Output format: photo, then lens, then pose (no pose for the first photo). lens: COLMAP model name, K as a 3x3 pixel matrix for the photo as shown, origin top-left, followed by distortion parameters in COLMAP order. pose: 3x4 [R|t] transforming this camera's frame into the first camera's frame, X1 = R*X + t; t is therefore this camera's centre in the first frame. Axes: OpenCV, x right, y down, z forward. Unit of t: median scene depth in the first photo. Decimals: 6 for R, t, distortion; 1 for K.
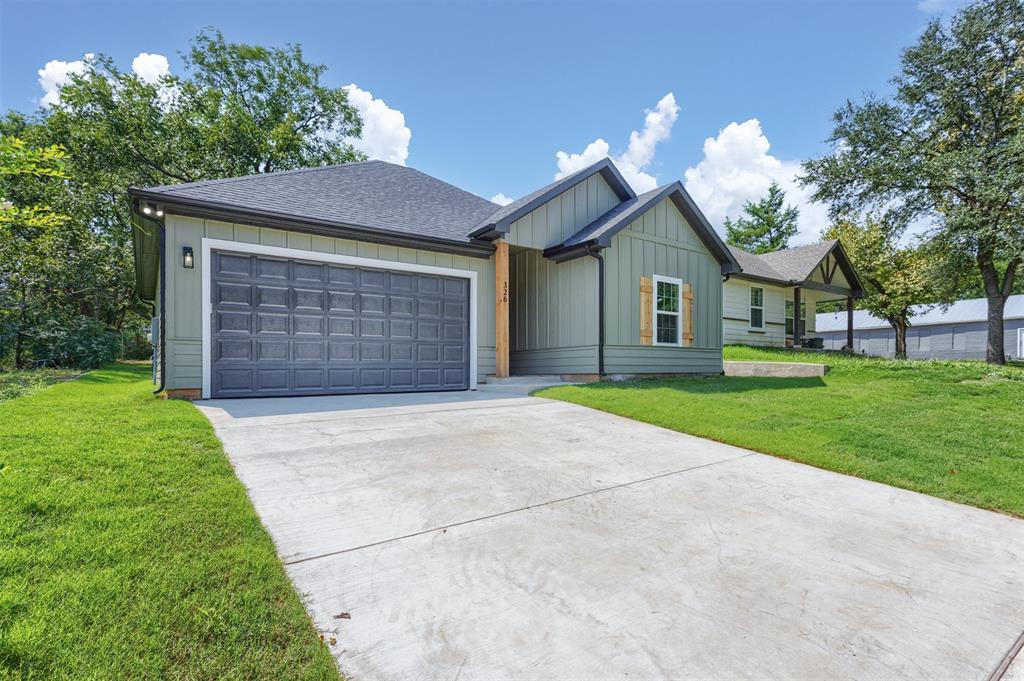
lens RADIAL K [[515.0, 0, 507.9], [0, 515.0, 353.0], [0, 0, 1]] dist [0.002695, 0.000399]
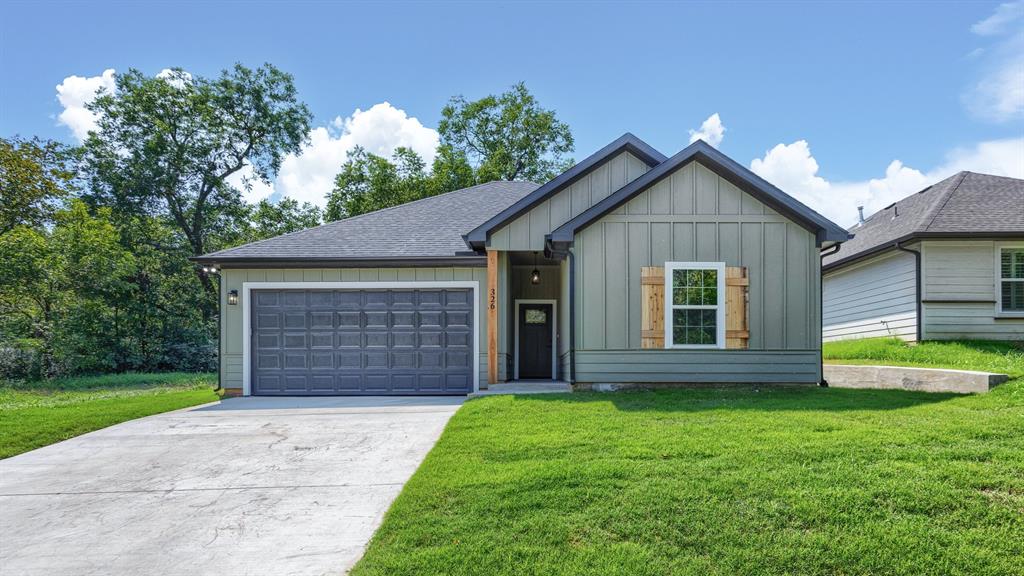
lens RADIAL K [[528.9, 0, 516.8], [0, 528.9, 346.0], [0, 0, 1]] dist [0.015934, 0.000260]
pose [[0.804521, -0.025800, -0.593364, 0.590476], [0.014396, 0.999610, -0.023946, -0.001647], [0.593750, 0.010723, 0.804578, 0.181964]]
